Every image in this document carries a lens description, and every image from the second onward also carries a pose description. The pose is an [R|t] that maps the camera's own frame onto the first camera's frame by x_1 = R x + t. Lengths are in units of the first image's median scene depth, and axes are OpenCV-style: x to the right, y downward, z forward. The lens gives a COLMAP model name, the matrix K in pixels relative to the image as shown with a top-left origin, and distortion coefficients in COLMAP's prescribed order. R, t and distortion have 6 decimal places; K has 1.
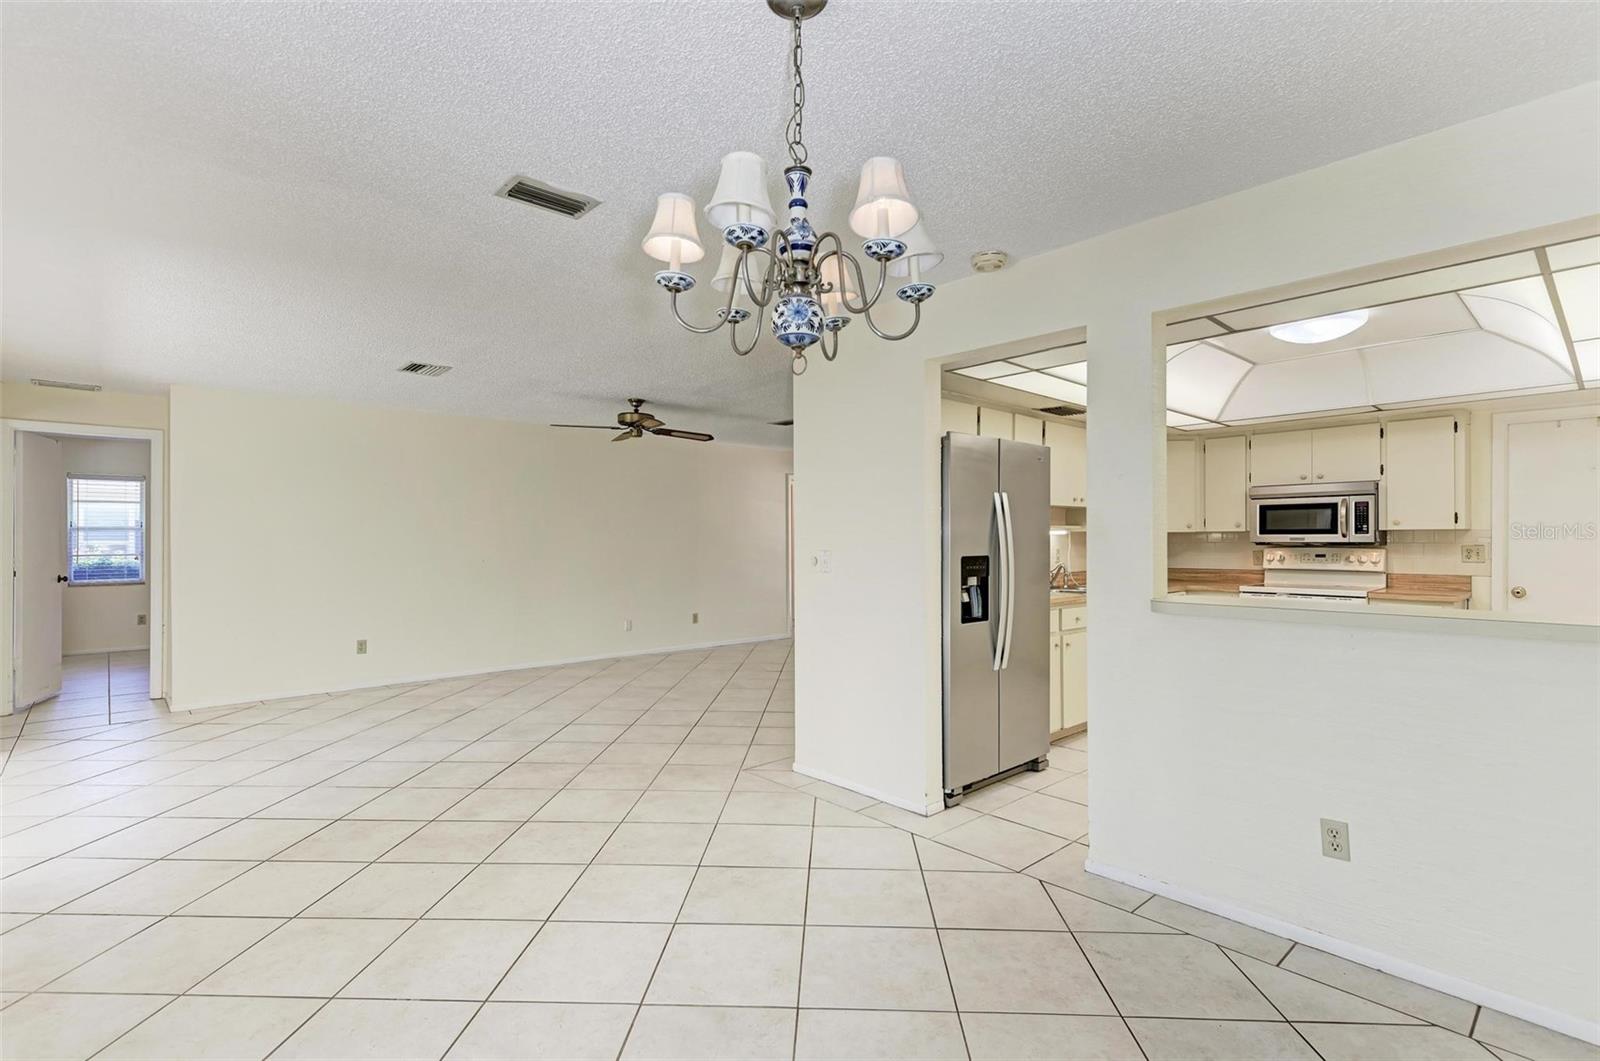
lens RADIAL K [[761.8, 0, 807.0], [0, 761.8, 536.3], [0, 0, 1]] dist [0.038852, -0.021129]
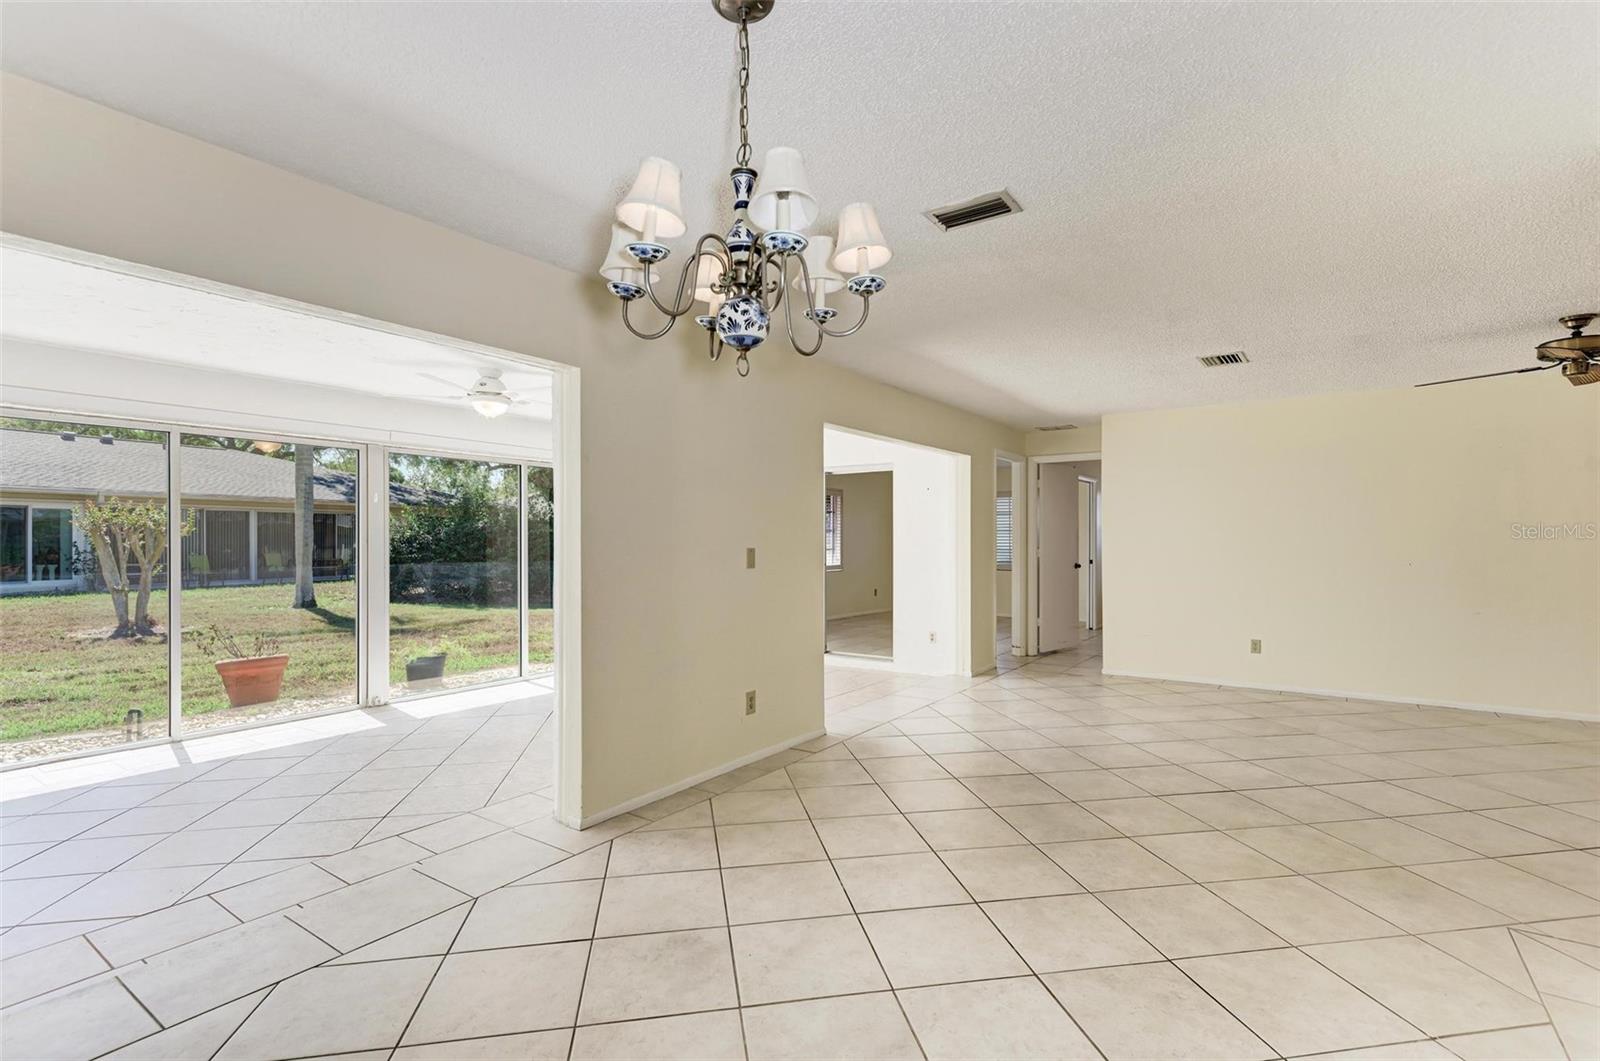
lens RADIAL K [[761.8, 0, 807.0], [0, 761.8, 536.3], [0, 0, 1]] dist [0.038852, -0.021129]
pose [[0.201634, -0.002813, -0.979457, 0.288005], [0.006505, 0.999978, -0.001533, 0.000646], [0.979439, -0.006063, 0.201647, 0.255291]]
